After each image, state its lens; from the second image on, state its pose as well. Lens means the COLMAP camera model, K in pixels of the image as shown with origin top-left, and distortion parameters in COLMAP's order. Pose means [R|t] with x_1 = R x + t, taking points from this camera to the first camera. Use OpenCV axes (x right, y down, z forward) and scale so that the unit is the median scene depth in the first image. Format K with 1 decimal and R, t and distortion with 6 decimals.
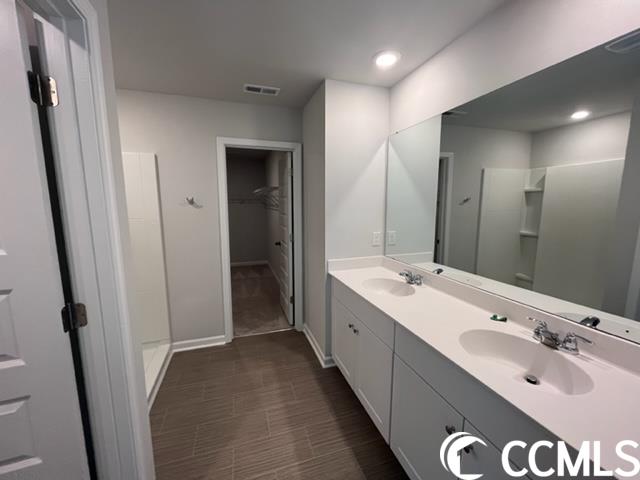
lens RADIAL K [[262.5, 0, 320.0], [0, 262.5, 240.0], [0, 0, 1]] dist [0.000332, -0.000221]
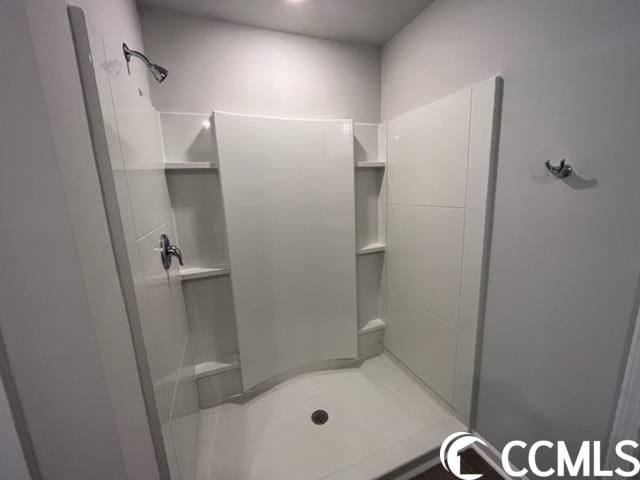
lens RADIAL K [[262.5, 0, 320.0], [0, 262.5, 240.0], [0, 0, 1]] dist [0.000332, -0.000221]
pose [[-0.065863, -0.182608, 0.980977, 0.400989], [0.174908, 0.965778, 0.191522, -0.126408], [-0.982379, 0.184195, -0.031669, 0.853196]]
